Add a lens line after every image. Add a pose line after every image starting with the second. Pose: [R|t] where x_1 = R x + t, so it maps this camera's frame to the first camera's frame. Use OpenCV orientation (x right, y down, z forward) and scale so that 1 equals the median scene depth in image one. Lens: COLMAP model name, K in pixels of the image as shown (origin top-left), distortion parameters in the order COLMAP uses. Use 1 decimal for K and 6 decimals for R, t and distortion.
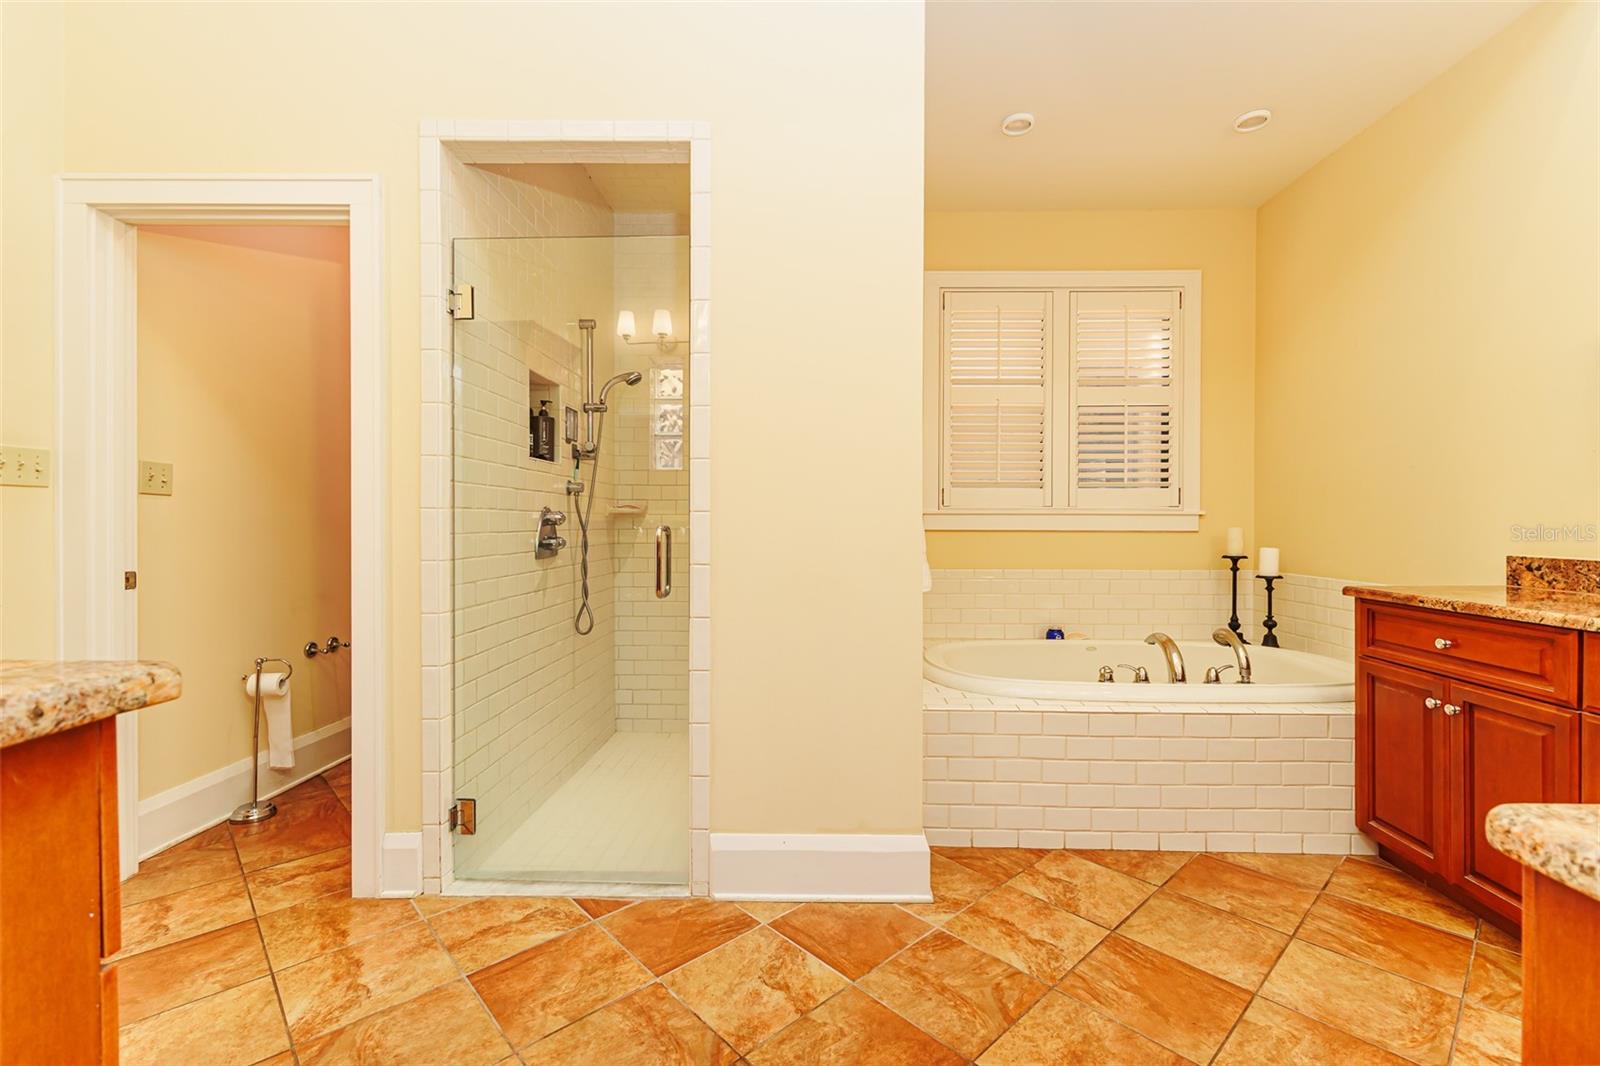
lens RADIAL K [[723.6, 0, 811.1], [0, 723.6, 526.9], [0, 0, 1]] dist [-0.001434, -0.000162]
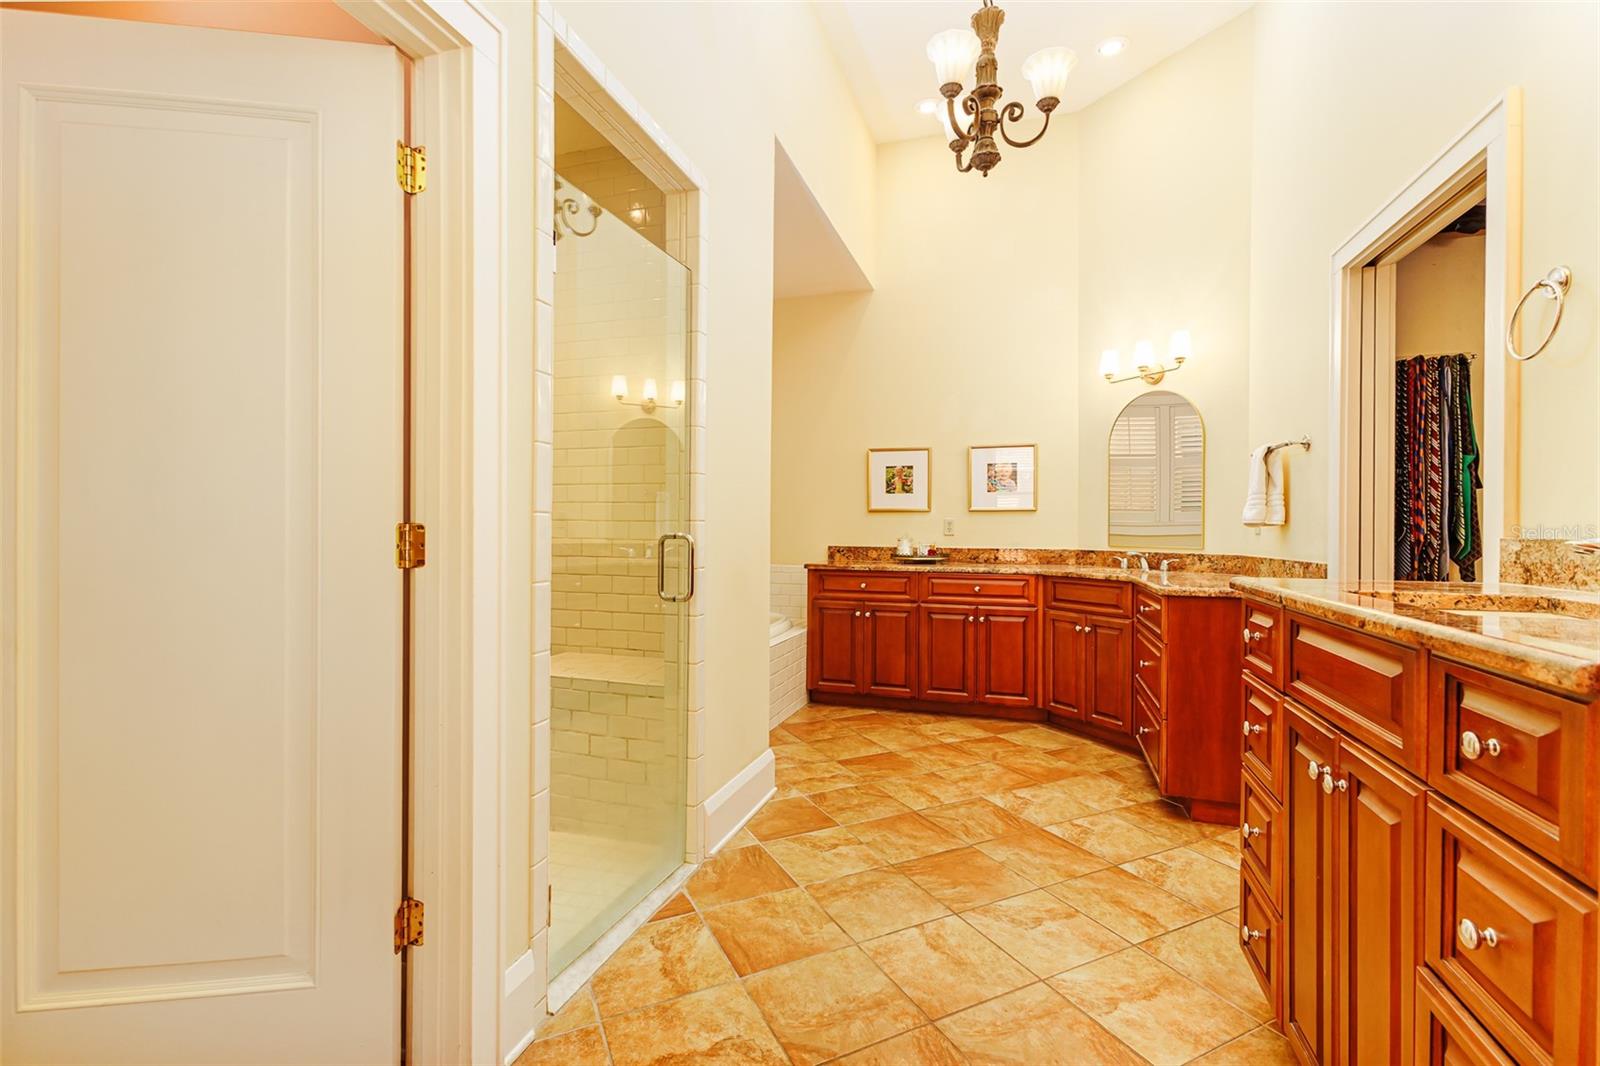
lens RADIAL K [[723.6, 0, 811.3], [0, 723.6, 527.8], [0, 0, 1]] dist [-0.001434, -0.000162]
pose [[0.273170, -0.007050, 0.961940, -1.347011], [0.011077, 0.999930, 0.004183, -0.027886], [-0.961902, 0.009512, 0.273229, 0.568032]]
